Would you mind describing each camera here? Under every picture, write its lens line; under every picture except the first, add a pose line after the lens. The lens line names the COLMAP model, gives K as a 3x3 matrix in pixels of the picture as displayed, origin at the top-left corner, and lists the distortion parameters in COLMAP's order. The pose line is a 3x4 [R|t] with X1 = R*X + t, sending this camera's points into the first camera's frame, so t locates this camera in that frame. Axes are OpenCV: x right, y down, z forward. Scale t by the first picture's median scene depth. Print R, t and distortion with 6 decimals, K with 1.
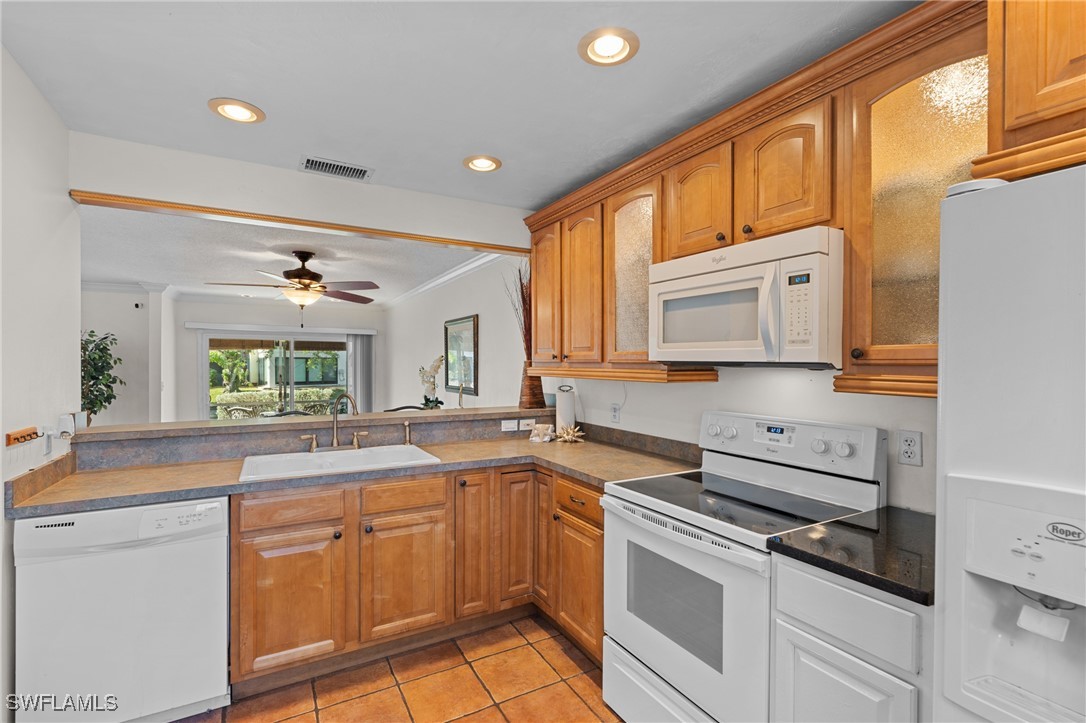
lens RADIAL K [[493.2, 0, 541.4], [0, 493.2, 363.6], [0, 0, 1]] dist [-0.009800, 0.004647]
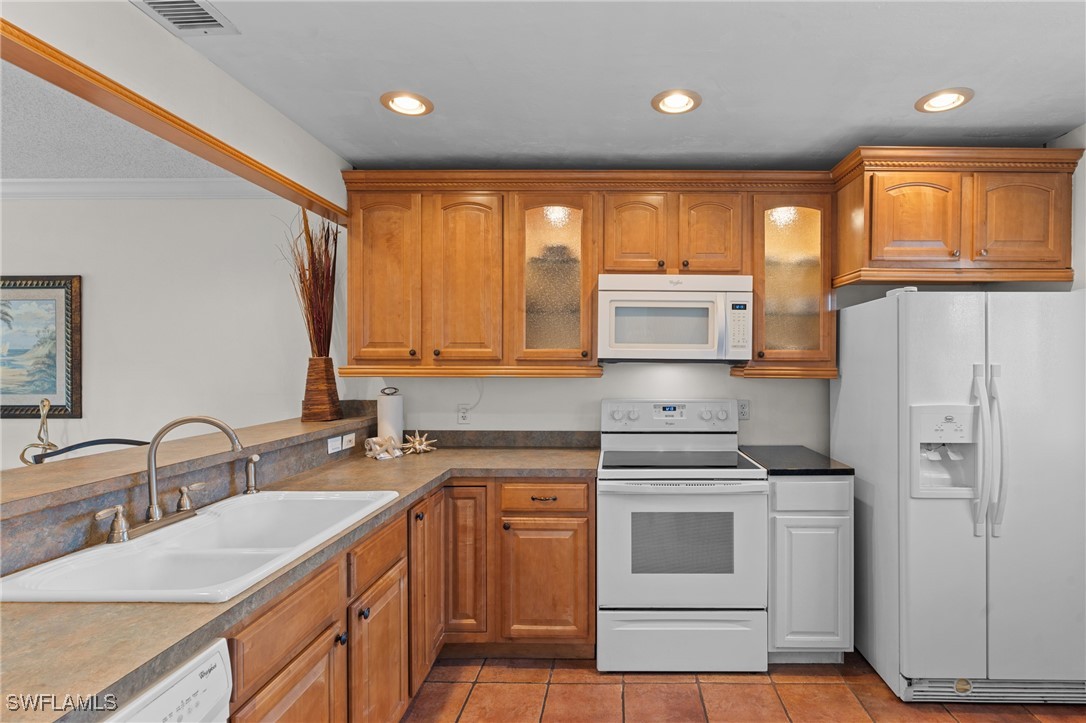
lens RADIAL K [[493.2, 0, 618.4], [0, 493.2, 365.6], [0, 0, 1]] dist [-0.009800, 0.004647]
pose [[0.496153, -0.002145, 0.868232, -0.794503], [0.000817, 0.999998, 0.002004, 0.010077], [-0.868235, -0.000284, 0.496154, 0.426607]]
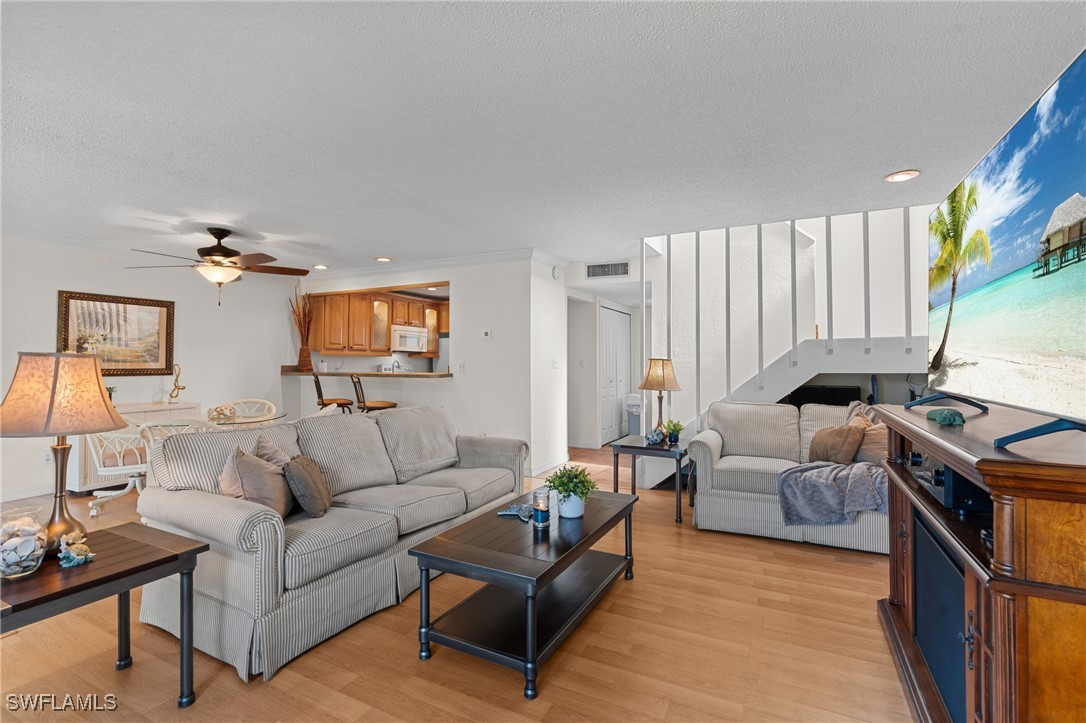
lens RADIAL K [[493.2, 0, 544.9], [0, 493.2, 356.9], [0, 0, 1]] dist [-0.009800, 0.004647]
pose [[-0.548377, 0.013831, 0.836117, -3.814866], [0.003464, 0.999892, -0.014268, 0.109866], [-0.836224, -0.004928, -0.548366, 2.265686]]
